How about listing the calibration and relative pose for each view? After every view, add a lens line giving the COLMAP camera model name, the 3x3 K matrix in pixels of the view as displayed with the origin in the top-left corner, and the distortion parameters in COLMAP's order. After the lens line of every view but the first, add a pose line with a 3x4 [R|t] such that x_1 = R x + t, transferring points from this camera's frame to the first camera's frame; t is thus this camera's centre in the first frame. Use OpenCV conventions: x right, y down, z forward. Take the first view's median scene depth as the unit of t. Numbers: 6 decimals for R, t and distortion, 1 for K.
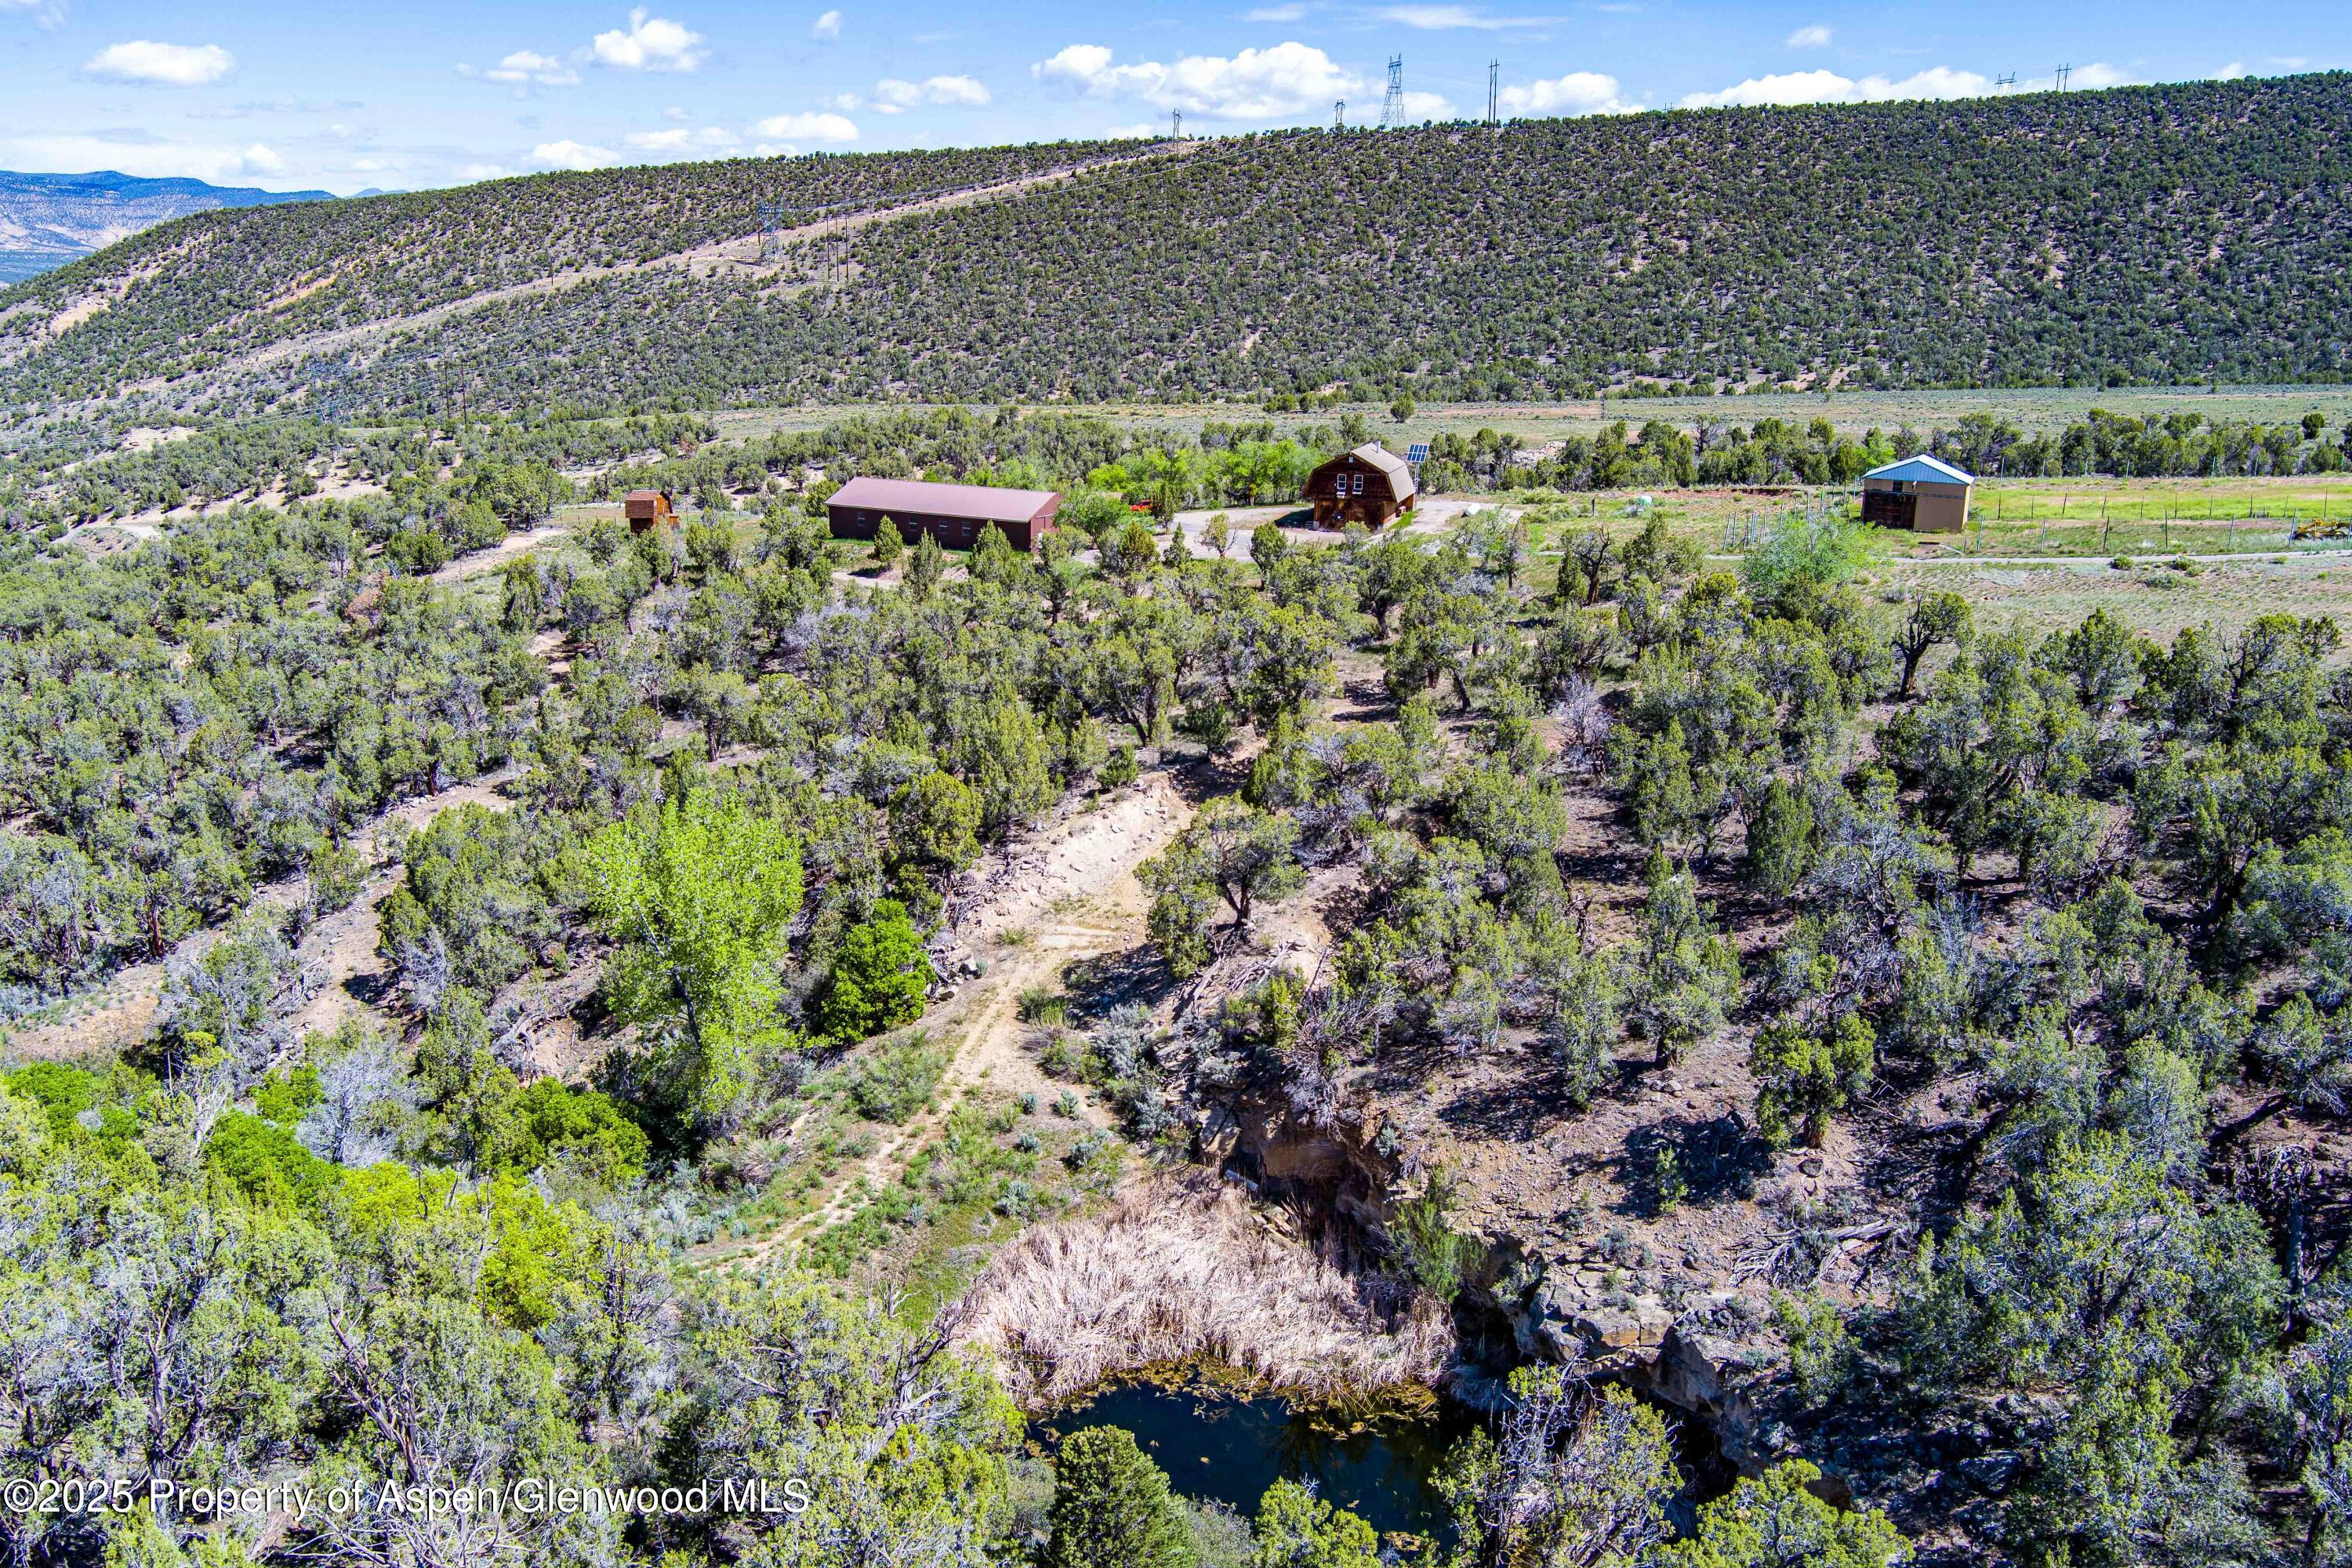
lens RADIAL K [[1897.2, 0, 1170.2], [0, 1897.2, 790.3], [0, 0, 1]] dist [-0.080216, 0.027865]
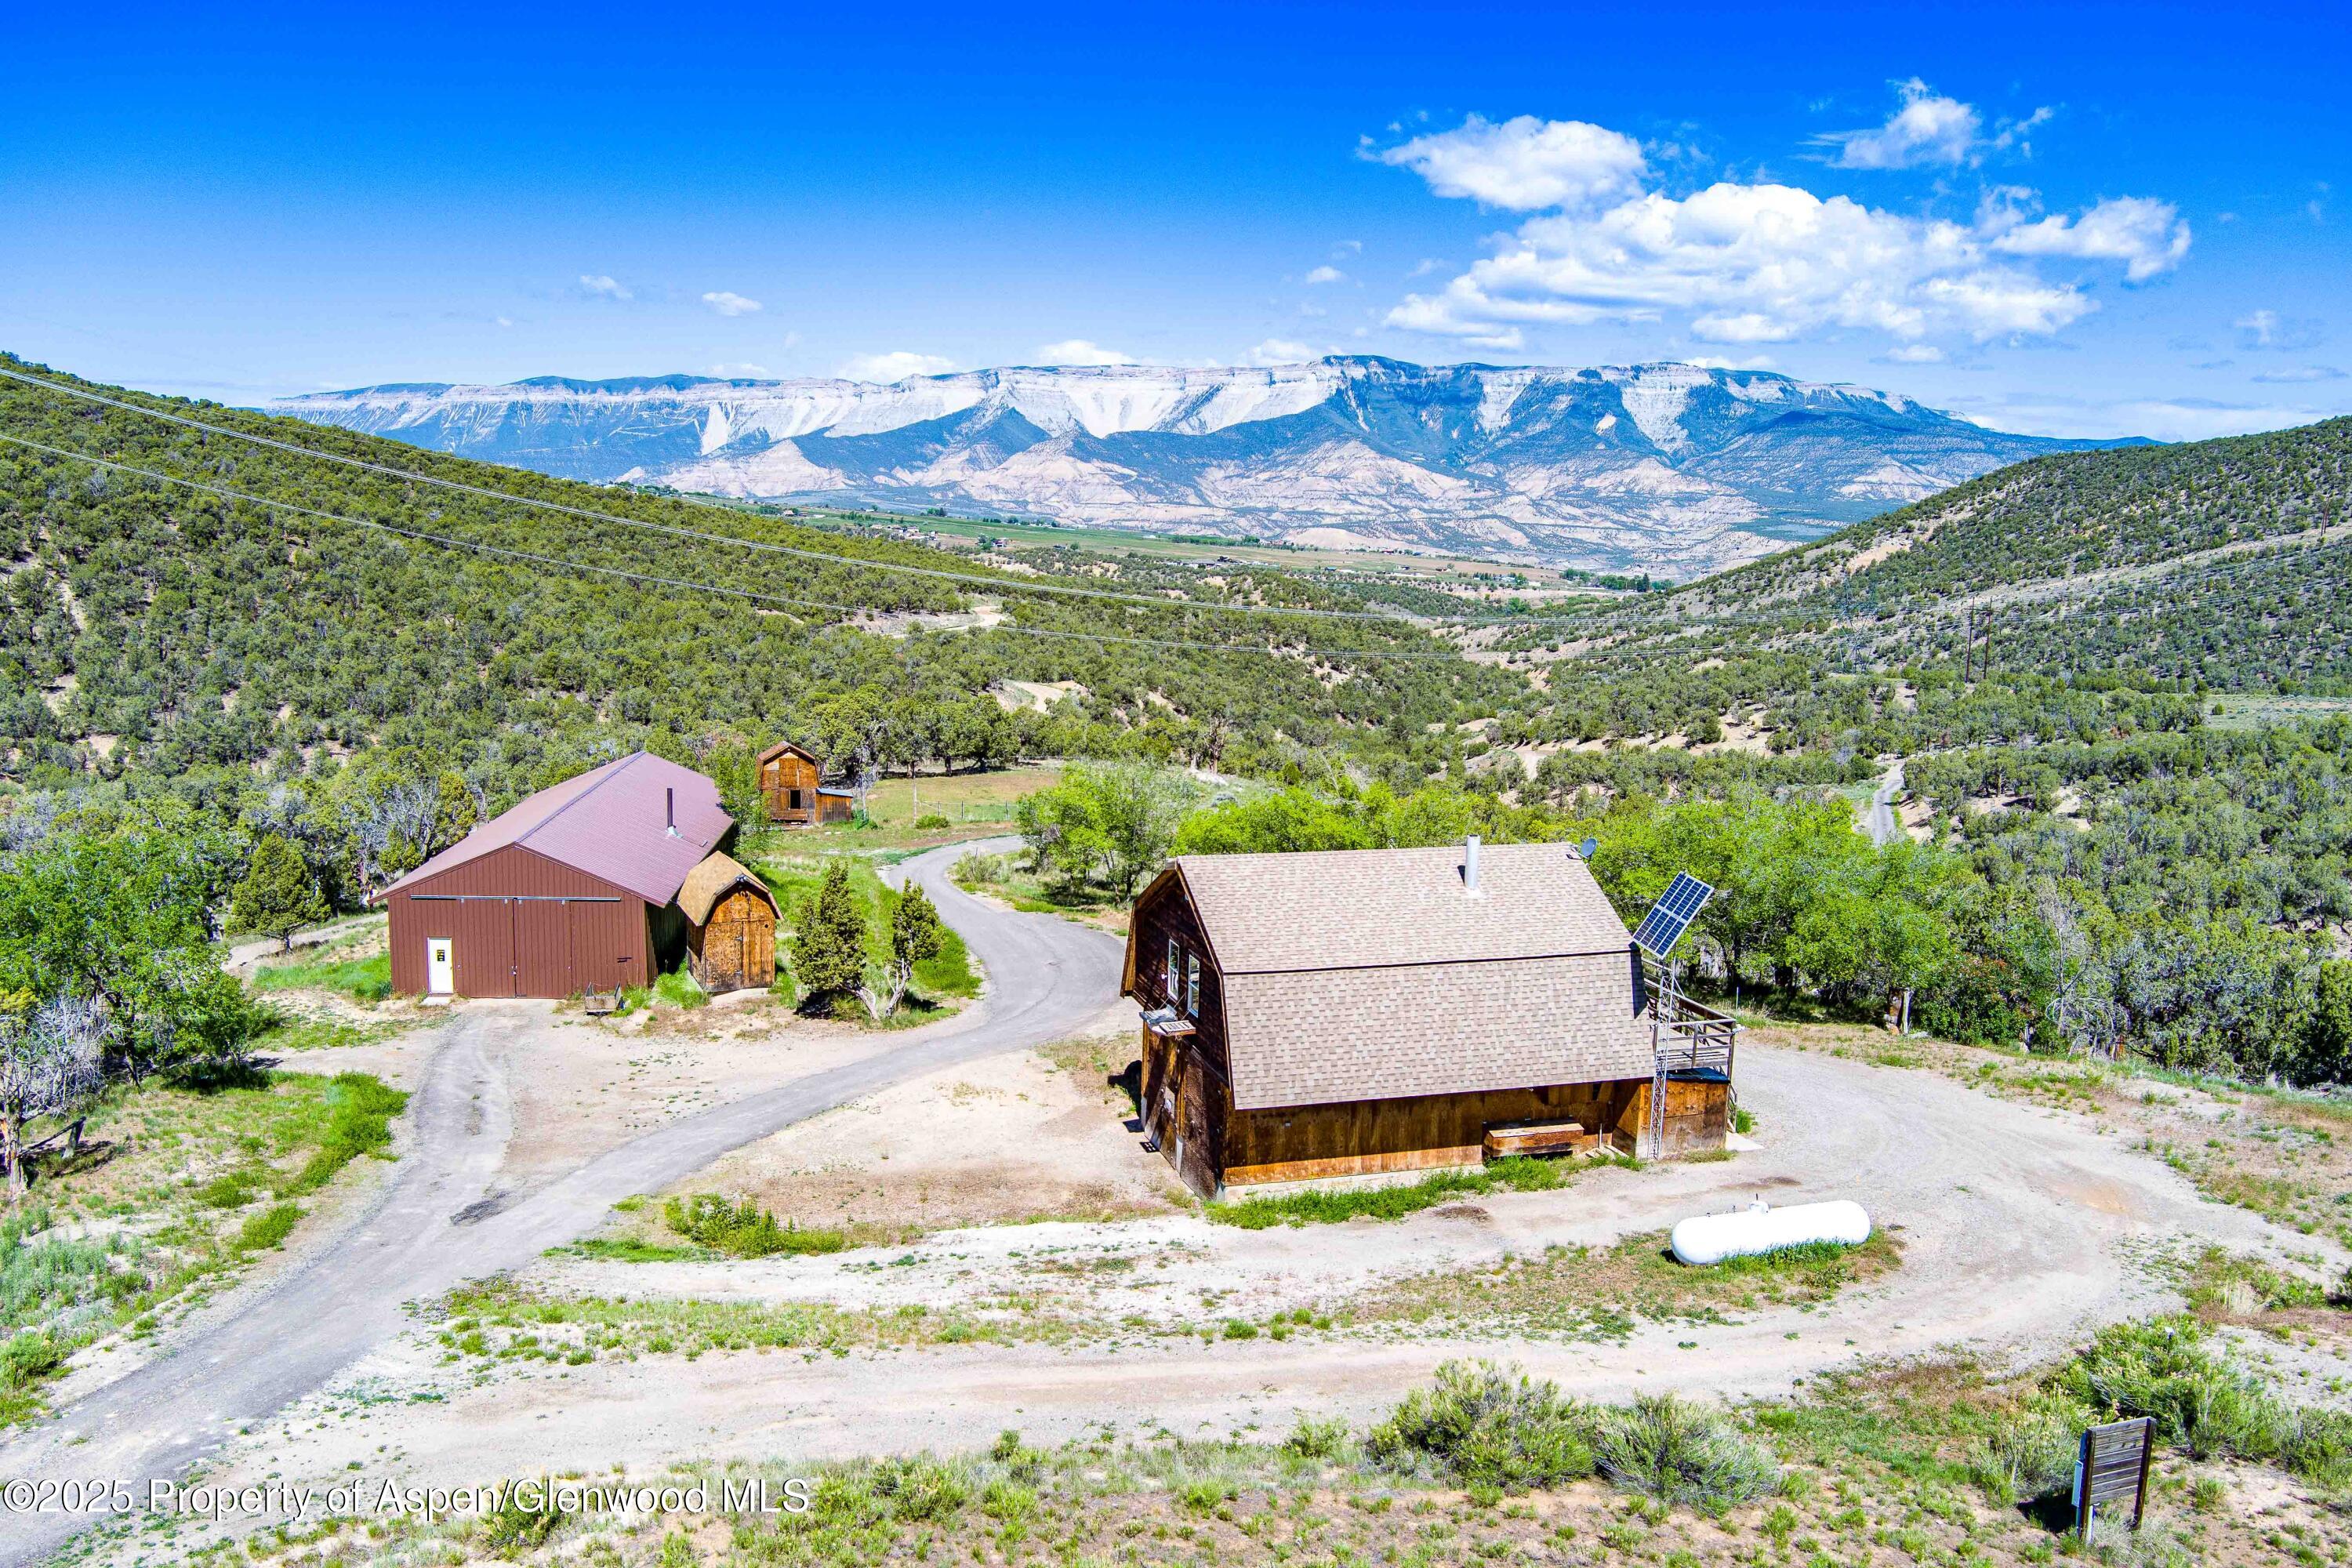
lens RADIAL K [[1897.2, 0, 1166.6], [0, 1897.2, 787.2], [0, 0, 1]] dist [-0.080216, 0.027865]
pose [[0.552453, 0.119900, -0.824875, 0.063933], [-0.232707, 0.972439, -0.014504, -0.039448], [0.800402, 0.199967, 0.565128, 0.183944]]
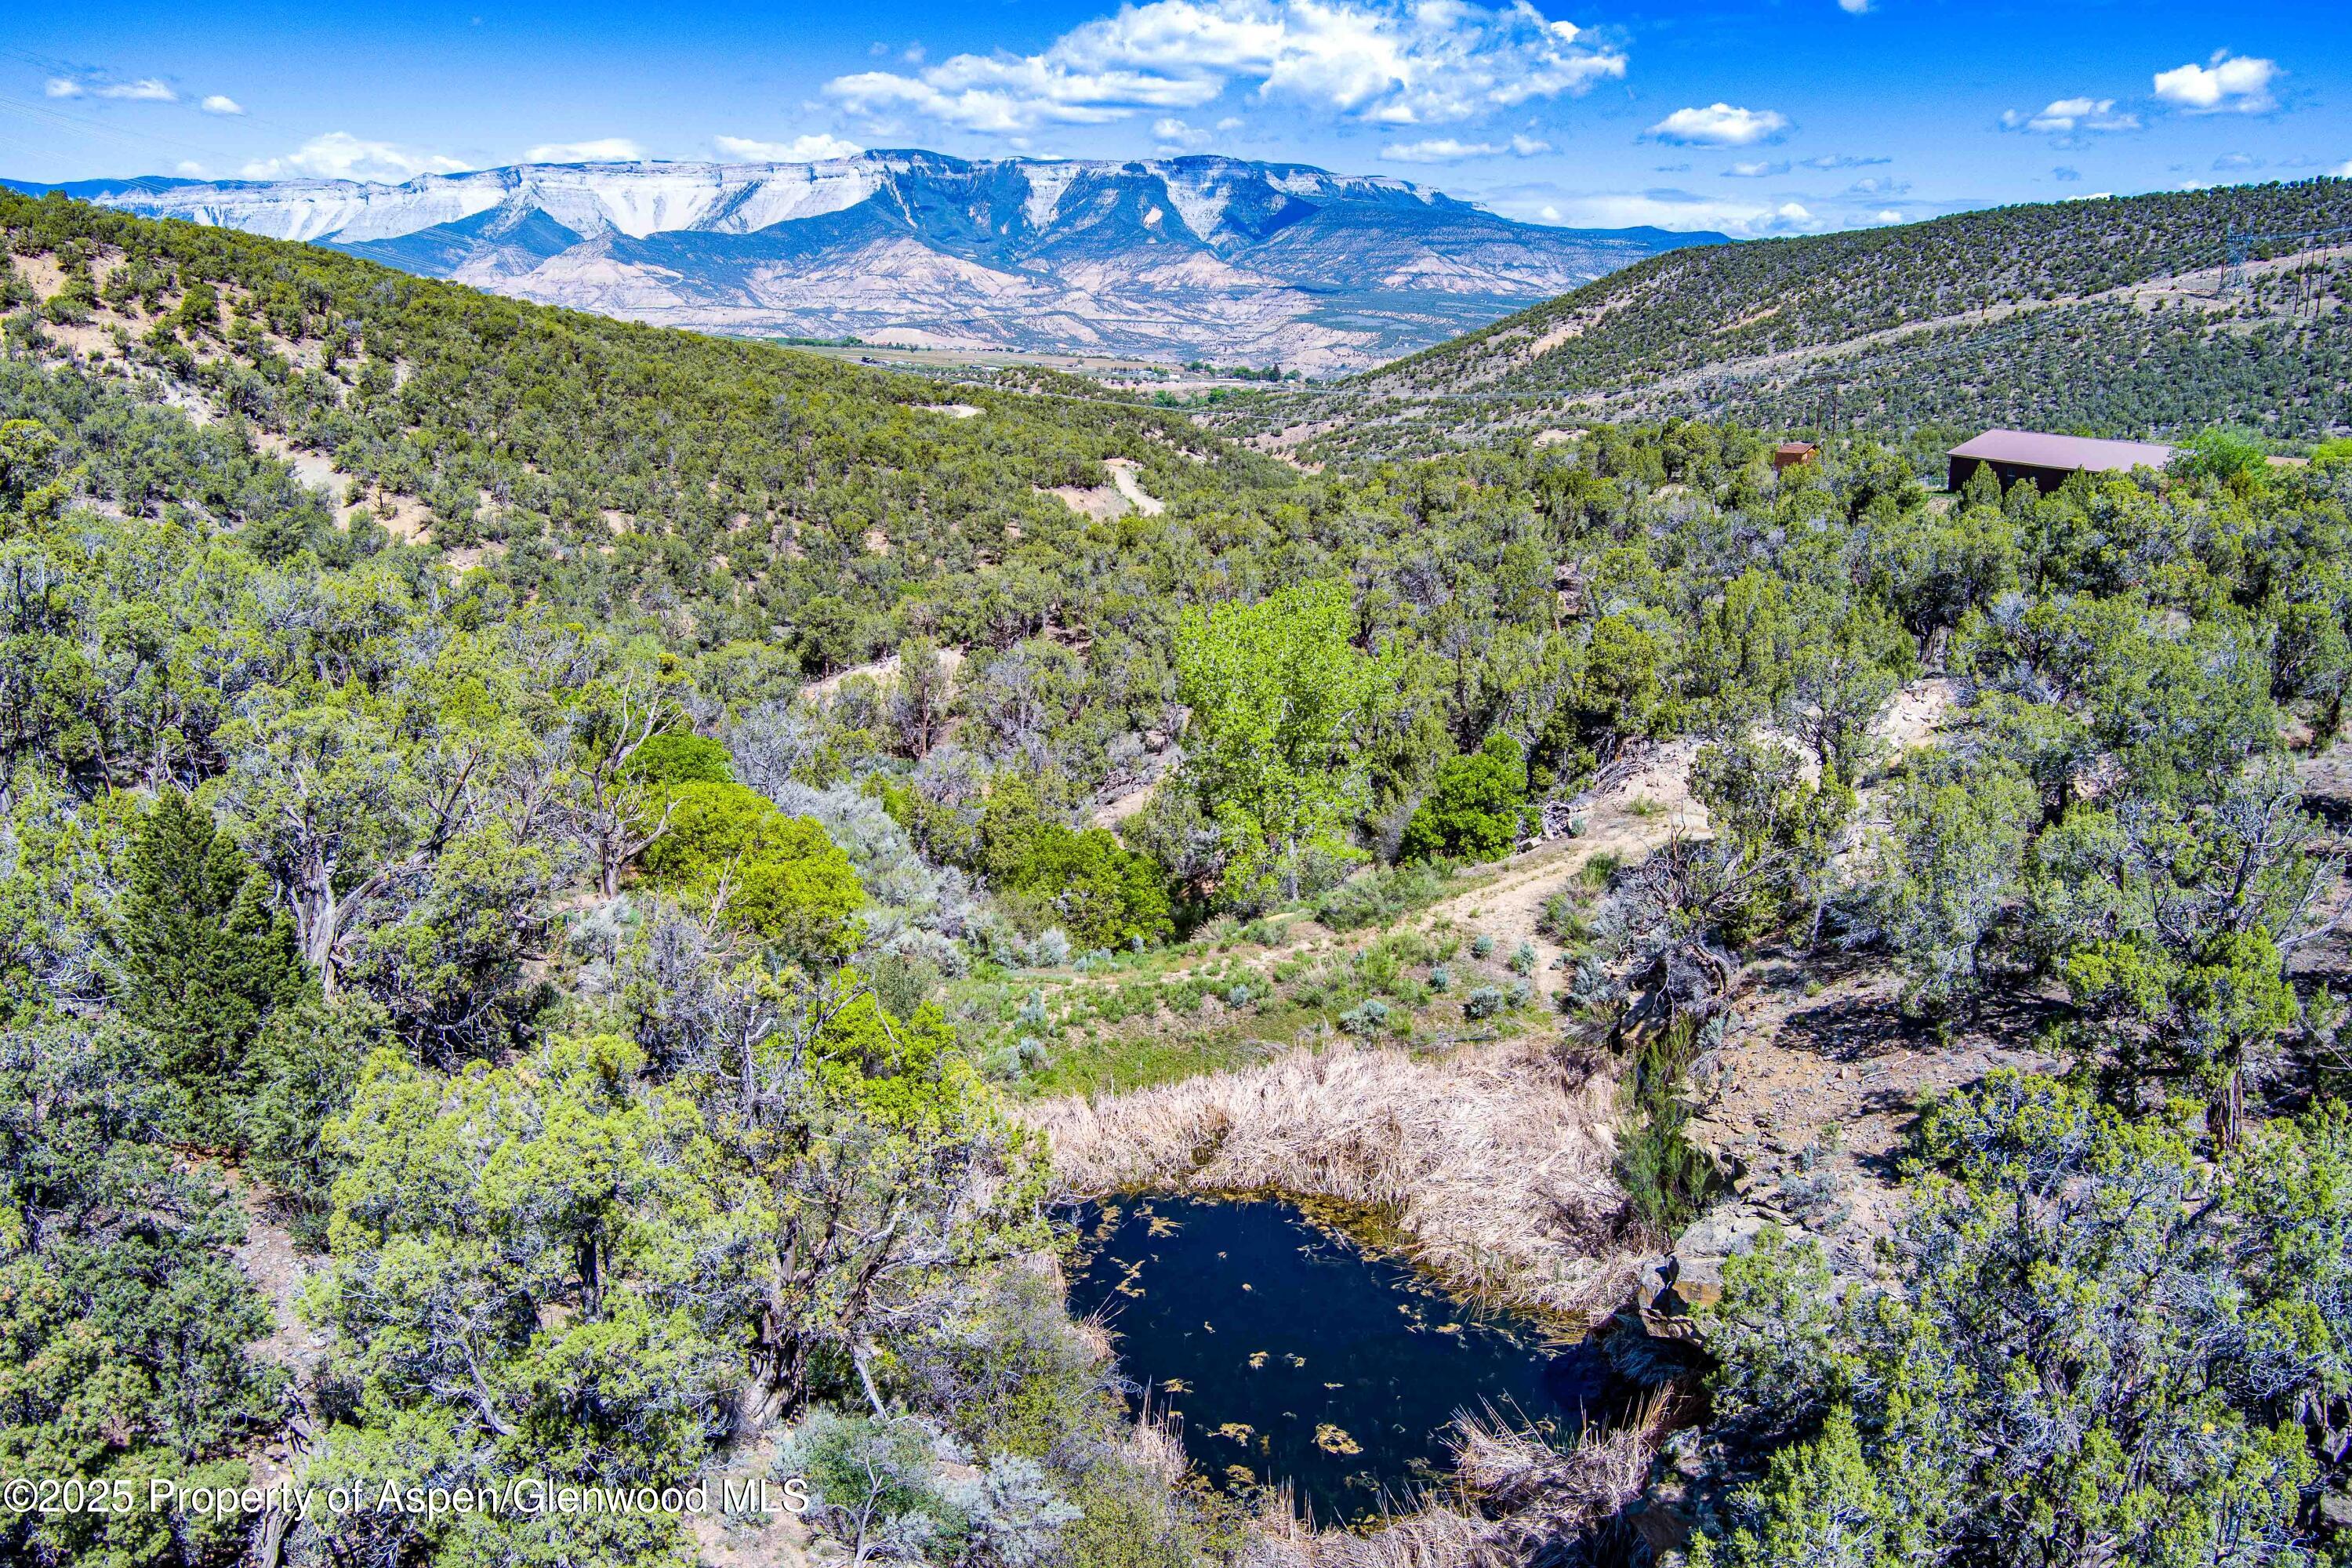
lens RADIAL K [[1897.2, 0, 1166.1], [0, 1897.2, 783.0], [0, 0, 1]] dist [-0.080216, 0.027865]
pose [[0.735631, 0.155985, -0.659178, 0.033126], [-0.176265, 0.983682, 0.036066, 0.007567], [0.654047, 0.089659, 0.751121, 0.022244]]
